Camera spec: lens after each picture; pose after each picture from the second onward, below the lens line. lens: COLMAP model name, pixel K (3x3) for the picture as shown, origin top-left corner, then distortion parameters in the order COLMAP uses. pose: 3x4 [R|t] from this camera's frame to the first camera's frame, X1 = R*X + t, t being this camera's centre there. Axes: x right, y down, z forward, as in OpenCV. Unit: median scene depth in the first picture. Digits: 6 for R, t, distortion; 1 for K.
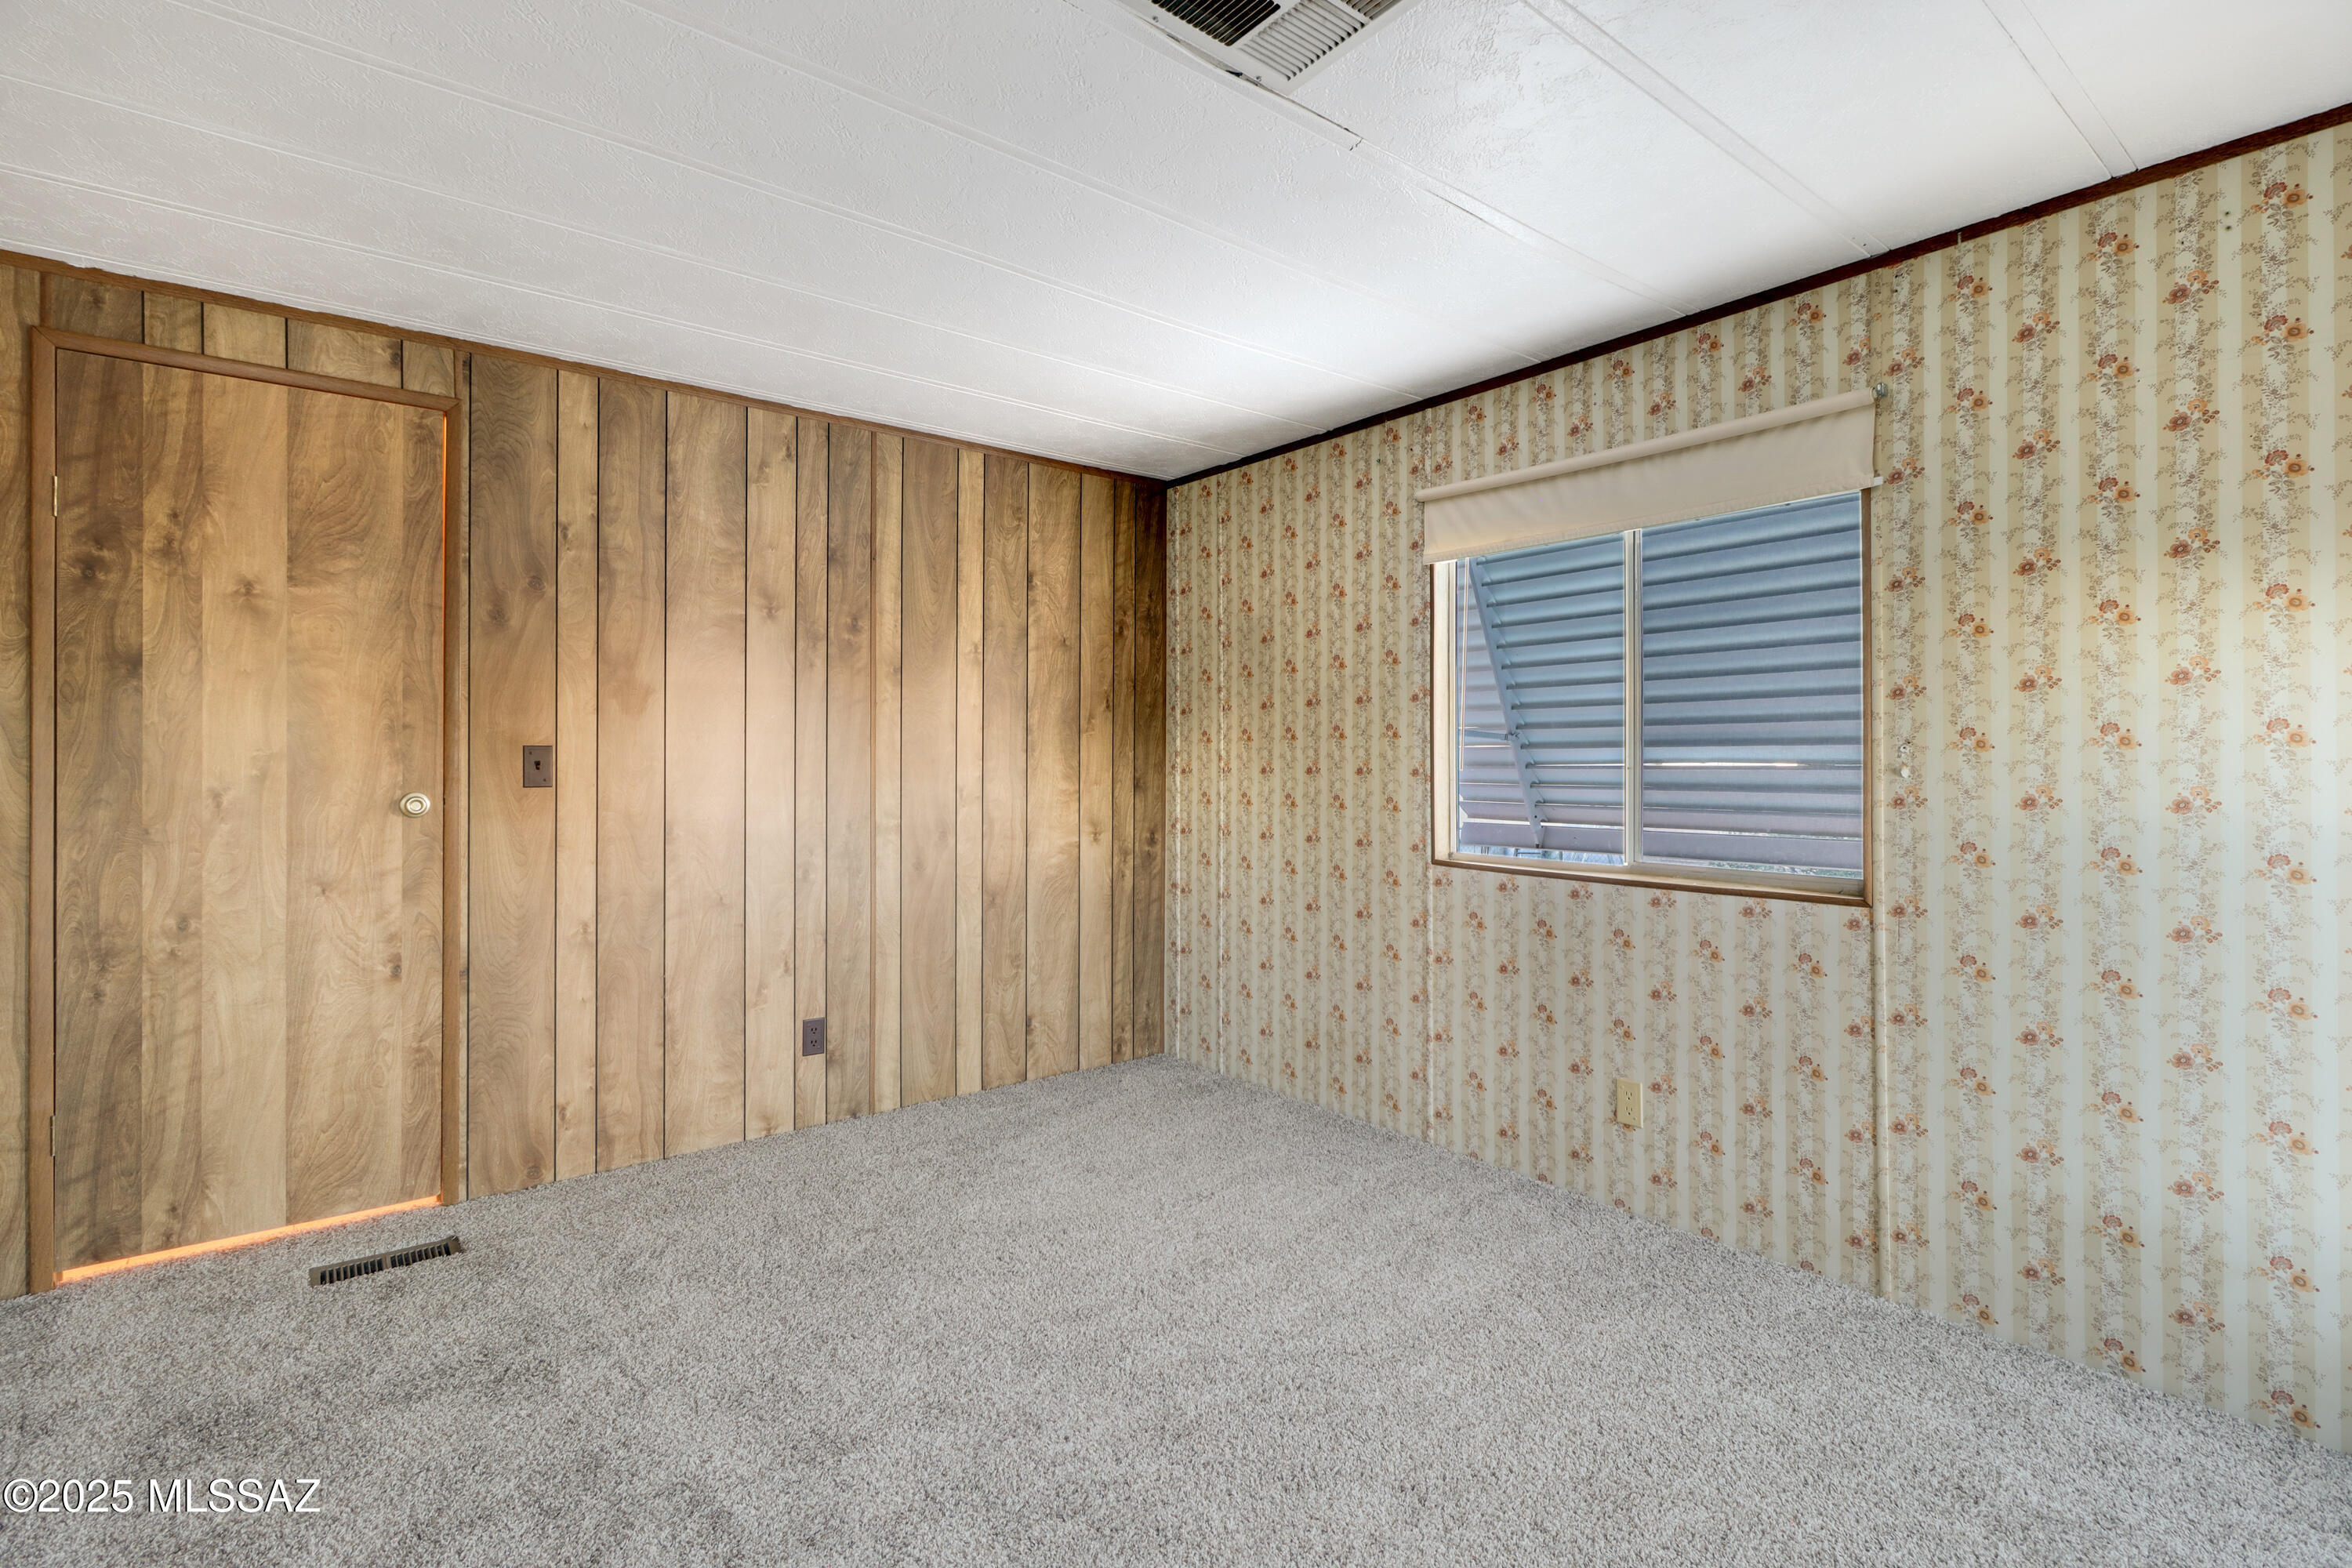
lens RADIAL K [[1091.9, 0, 1176.1], [0, 1091.9, 766.7], [0, 0, 1]] dist [0.008670, -0.000296]
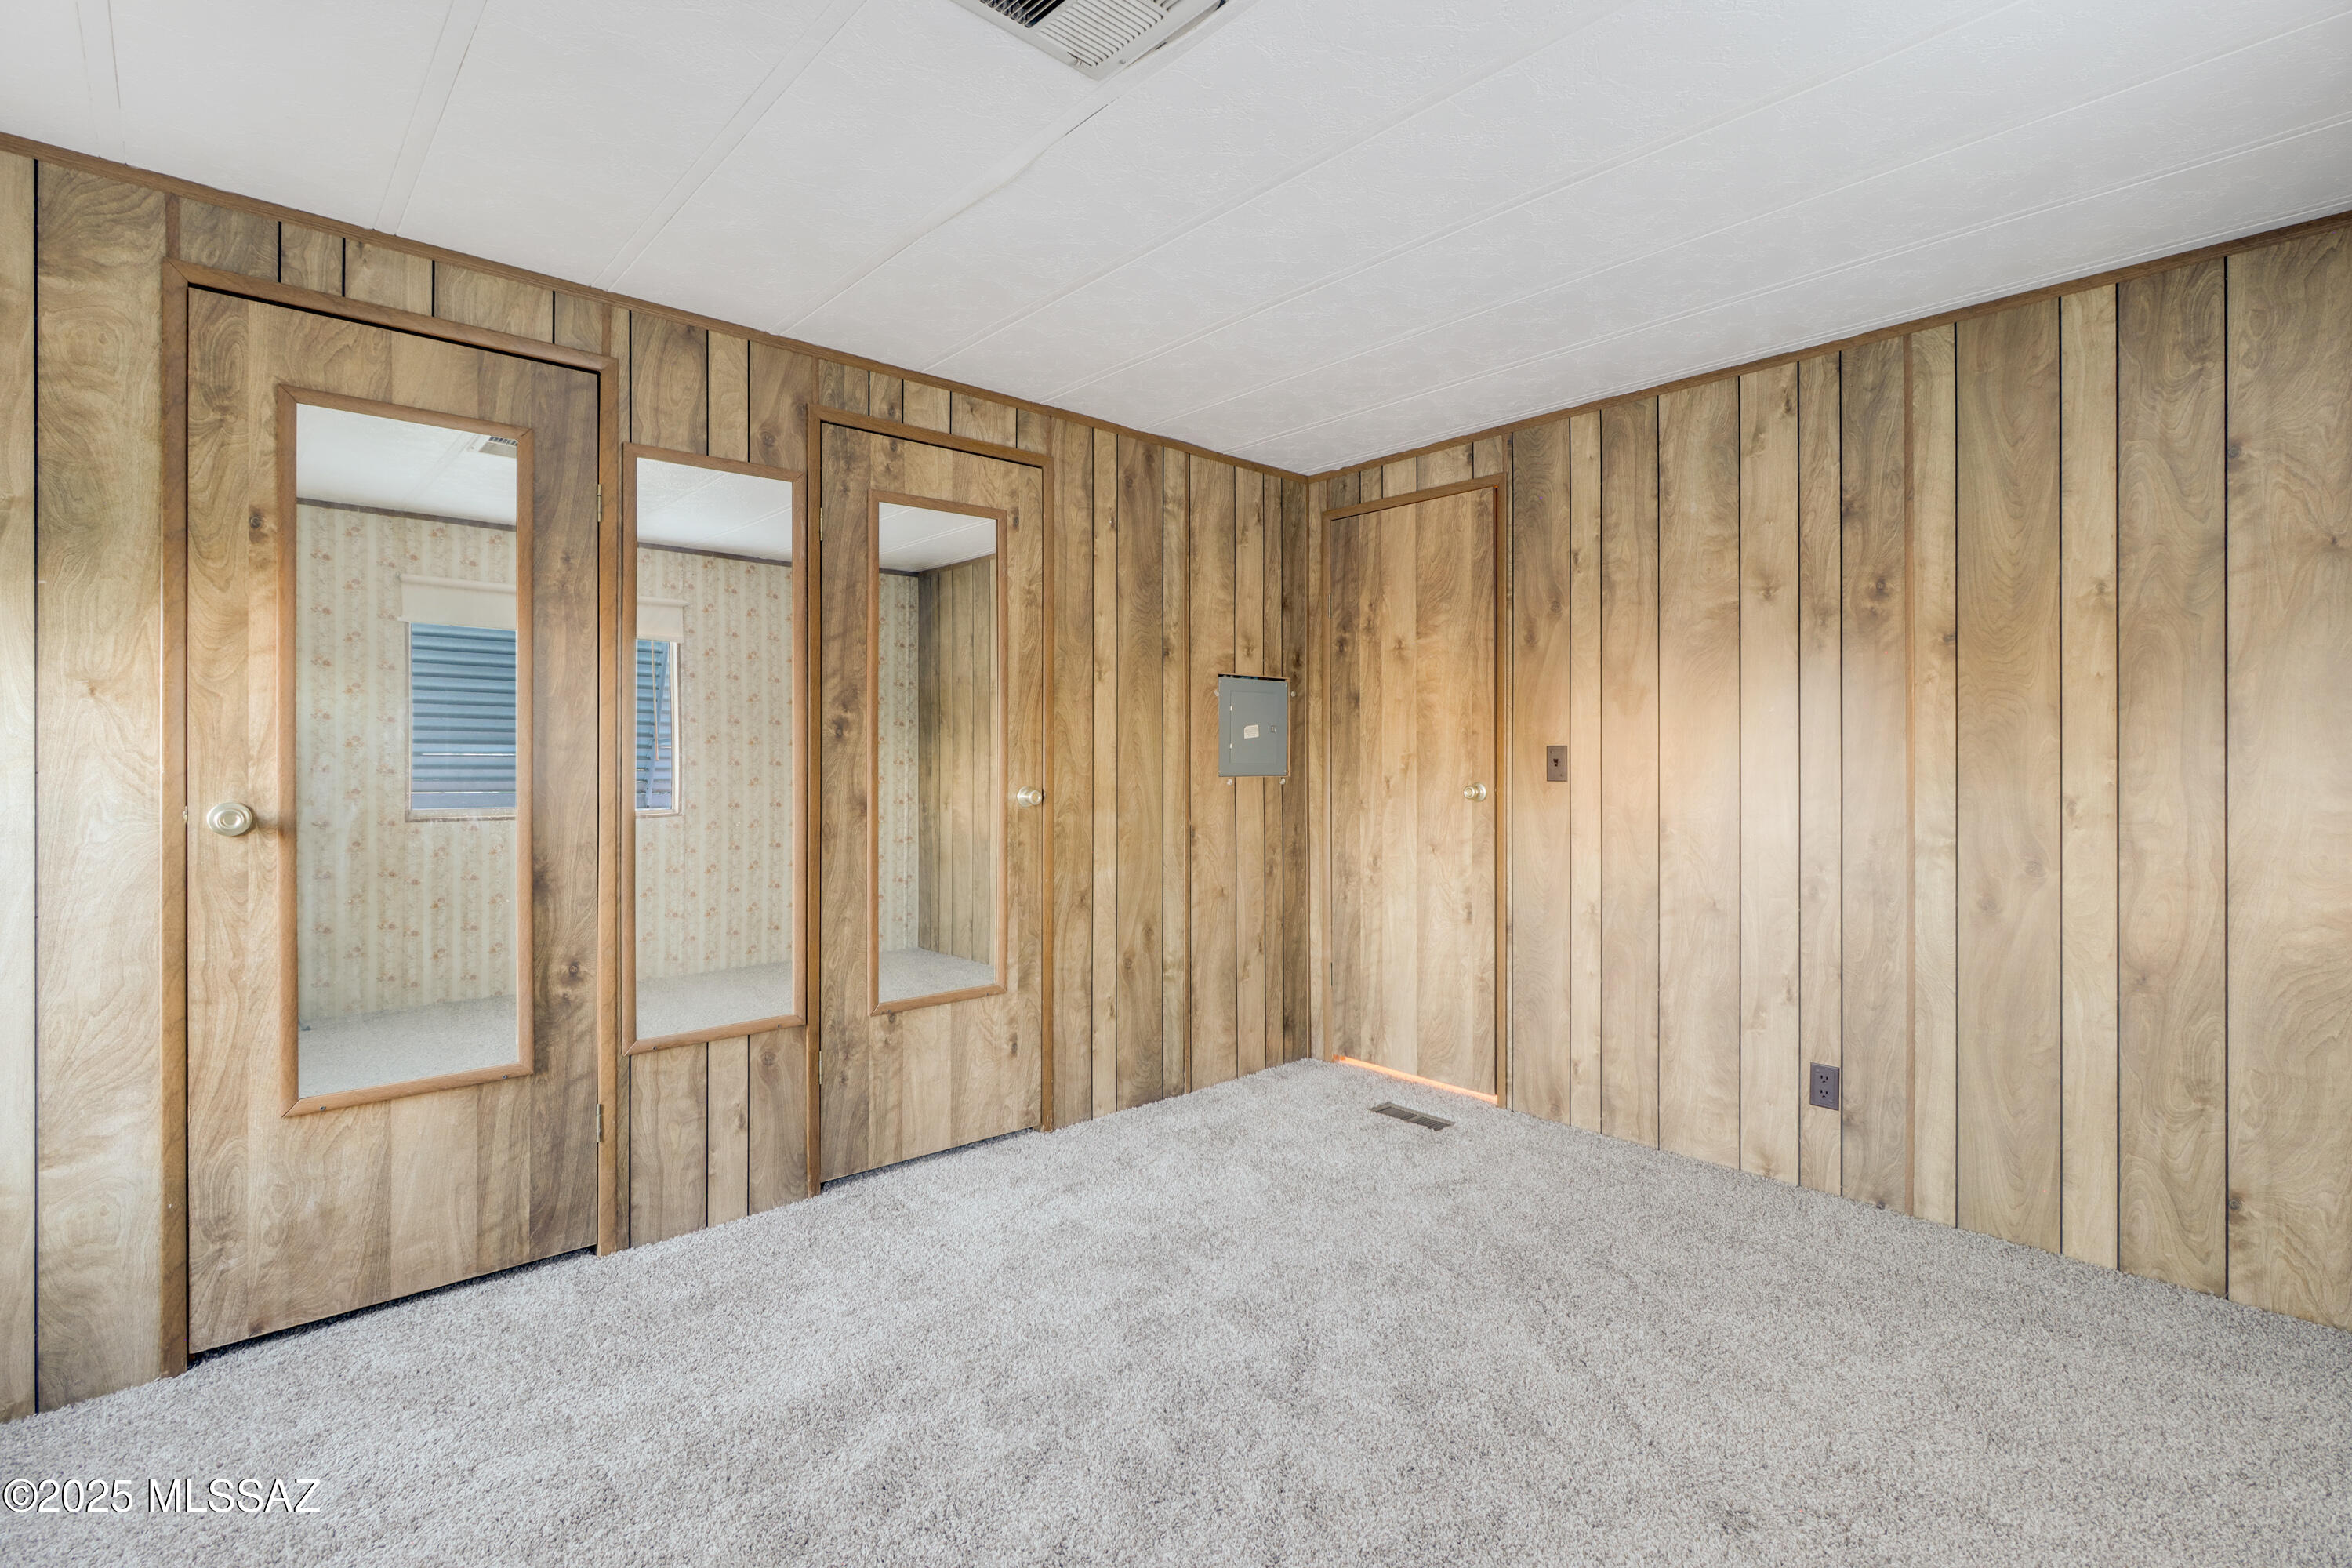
lens RADIAL K [[1091.9, 0, 1173.2], [0, 1091.9, 762.8], [0, 0, 1]] dist [0.008670, -0.000296]
pose [[0.070533, 0.006319, -0.997489, 0.531601], [-0.004161, 0.999973, 0.006041, -0.006297], [0.997501, 0.003725, 0.070558, 0.490576]]
